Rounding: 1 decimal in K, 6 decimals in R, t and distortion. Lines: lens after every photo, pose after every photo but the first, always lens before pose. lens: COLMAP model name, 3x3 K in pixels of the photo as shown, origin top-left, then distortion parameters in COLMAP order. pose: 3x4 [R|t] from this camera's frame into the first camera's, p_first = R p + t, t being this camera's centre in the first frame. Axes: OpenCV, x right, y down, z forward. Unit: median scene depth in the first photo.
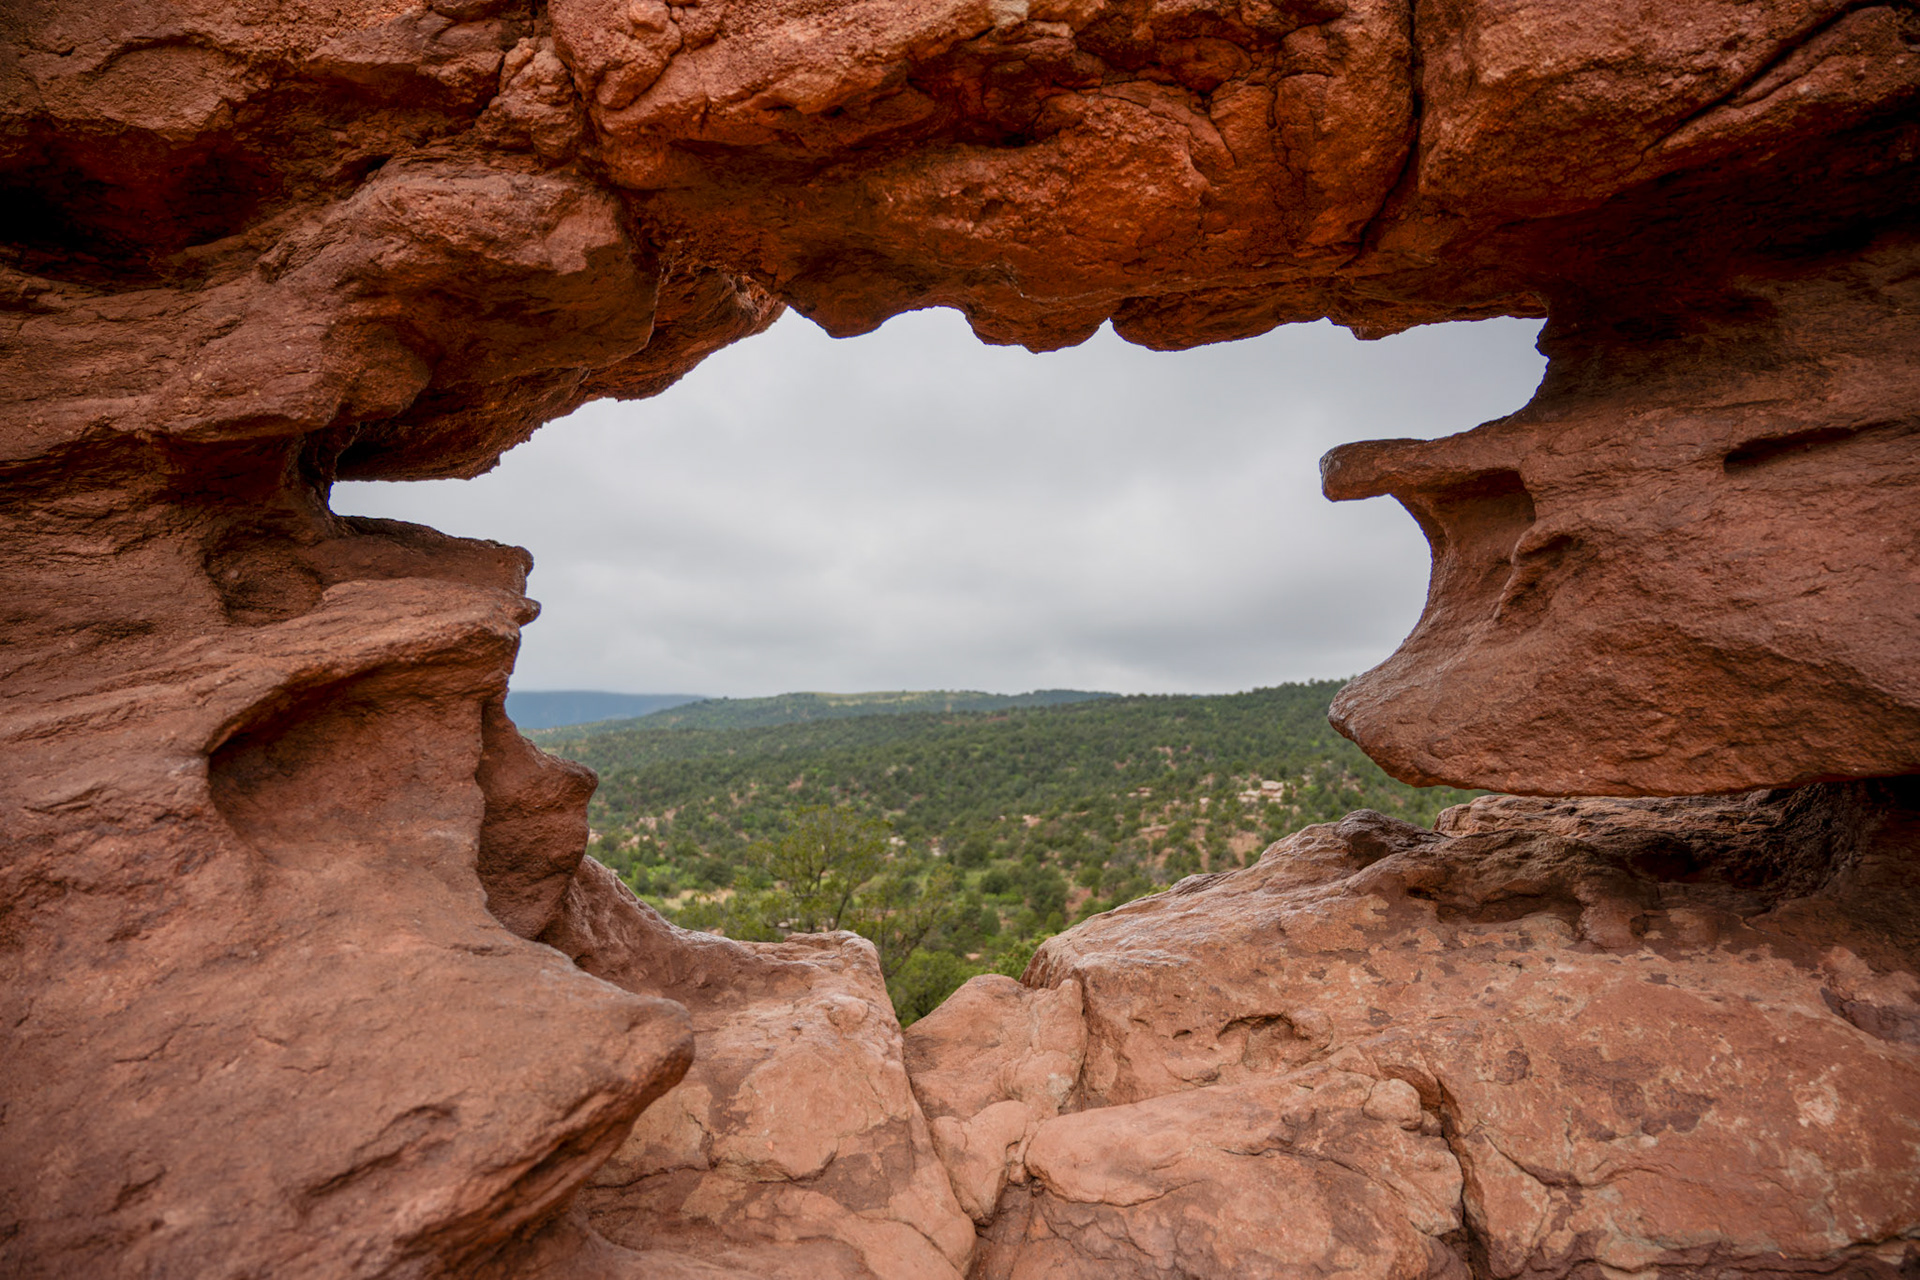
lens RADIAL K [[1331.5, 0, 960.0], [0, 1331.5, 640.0], [0, 0, 1]] dist [-0.005997, 0.005157]
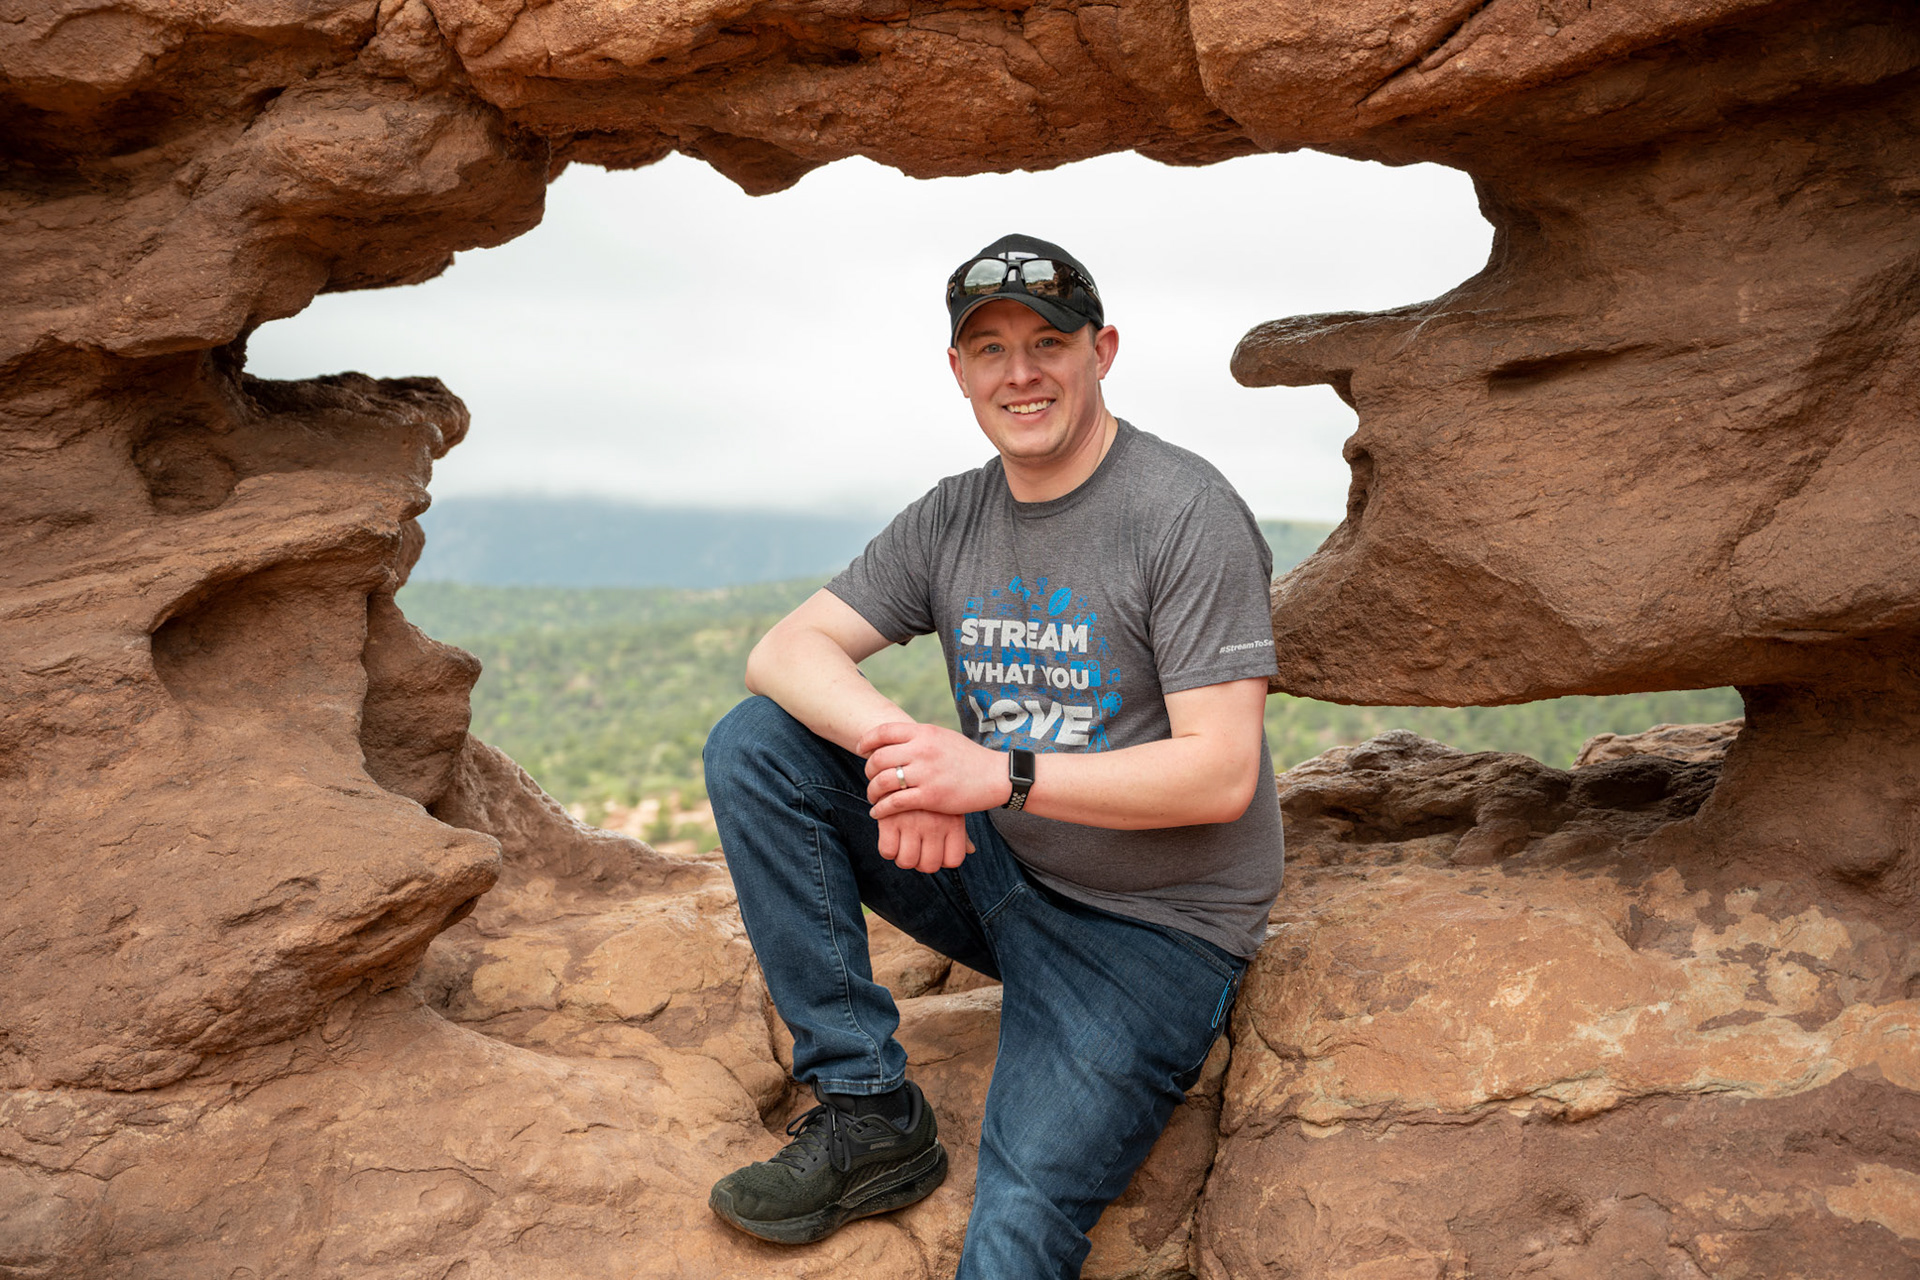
lens RADIAL K [[3192.0, 0, 960.0], [0, 3192.0, 640.0], [0, 0, 1]] dist [0.030033, 0.066302]
pose [[0.972479, 0.022778, -0.231874, 0.761076], [-0.004493, 0.996858, 0.079079, -0.130124], [0.232946, -0.075861, 0.969526, -1.514942]]
